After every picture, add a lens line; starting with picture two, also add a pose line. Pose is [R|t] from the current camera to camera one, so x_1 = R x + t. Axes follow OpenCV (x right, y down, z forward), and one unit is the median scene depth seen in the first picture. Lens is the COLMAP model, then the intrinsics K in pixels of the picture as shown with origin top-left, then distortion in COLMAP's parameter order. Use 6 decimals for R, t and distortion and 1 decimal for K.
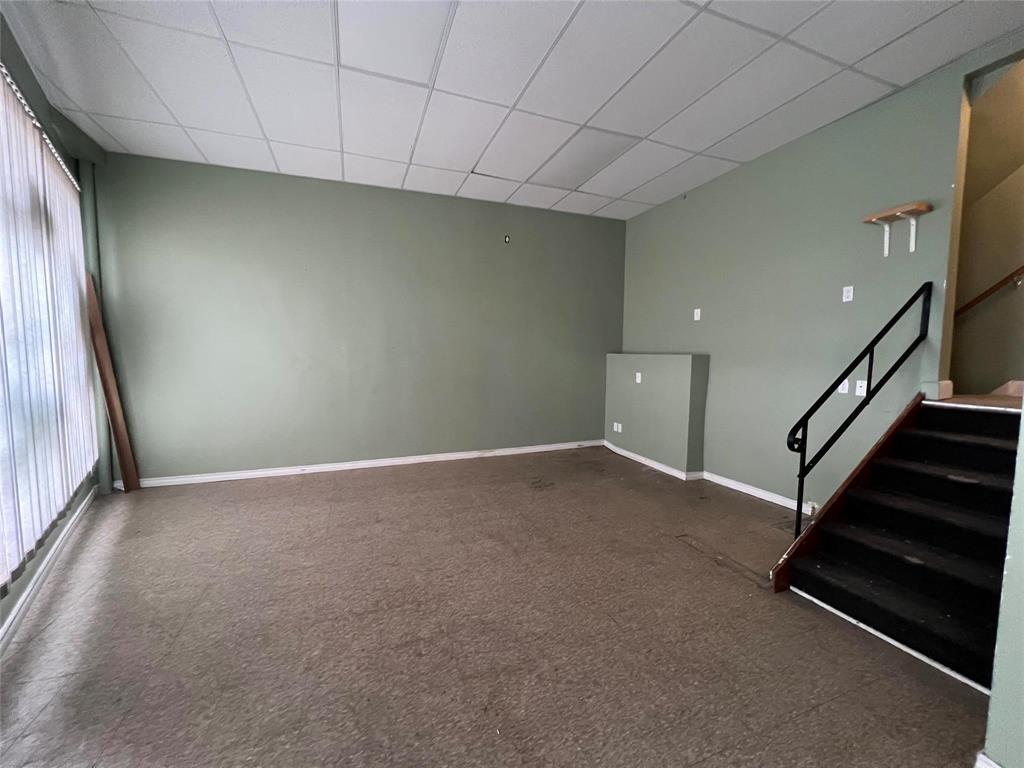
lens RADIAL K [[408.1, 0, 509.6], [0, 408.1, 384.4], [0, 0, 1]] dist [-0.000150, 0.000108]
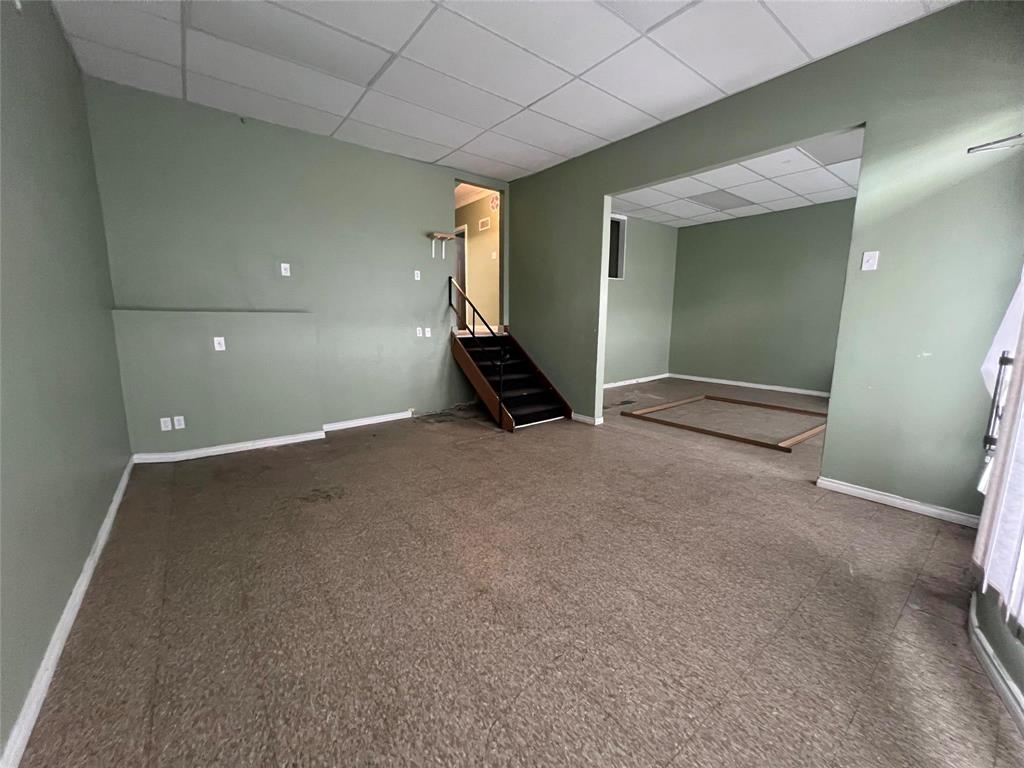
lens RADIAL K [[408.1, 0, 510.4], [0, 408.1, 383.7], [0, 0, 1]] dist [-0.000150, 0.000108]
pose [[-0.293858, -0.163288, 0.941799, -0.985497], [0.066811, 0.979382, 0.190650, -0.091364], [-0.953511, 0.118947, -0.276890, 1.263900]]
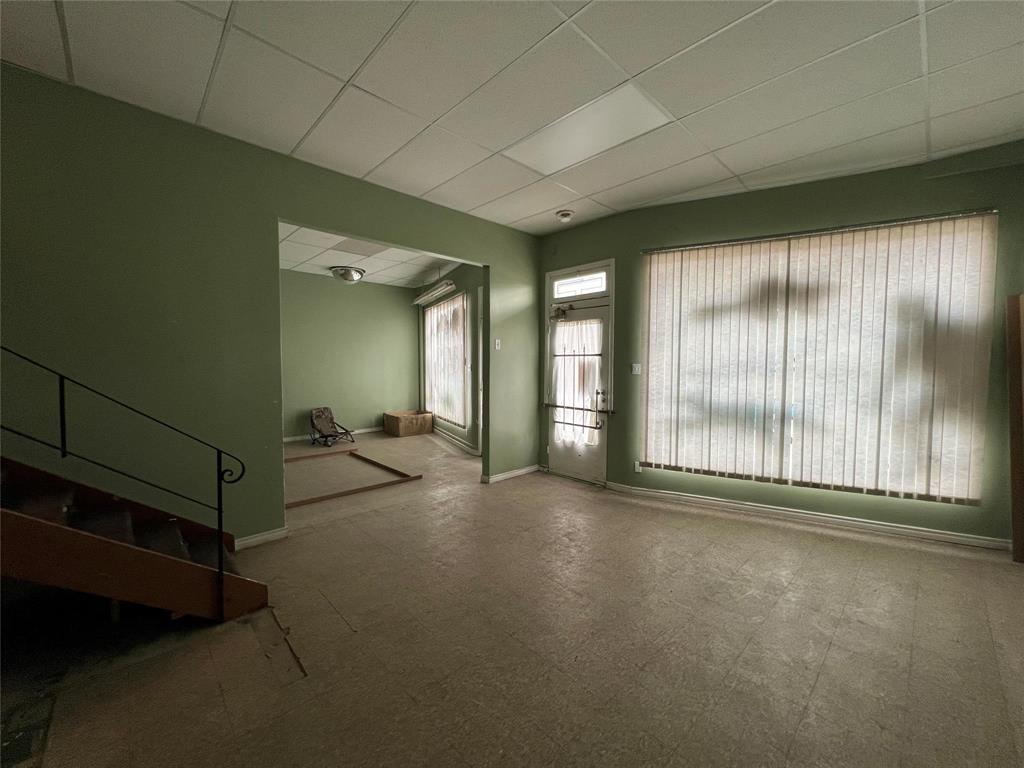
lens RADIAL K [[408.1, 0, 510.9], [0, 408.1, 381.6], [0, 0, 1]] dist [-0.000150, 0.000108]
pose [[-0.920526, 0.006583, -0.390625, 0.382139], [-0.041233, 0.992637, 0.113897, -0.180016], [0.388498, 0.120952, -0.913477, 1.759341]]
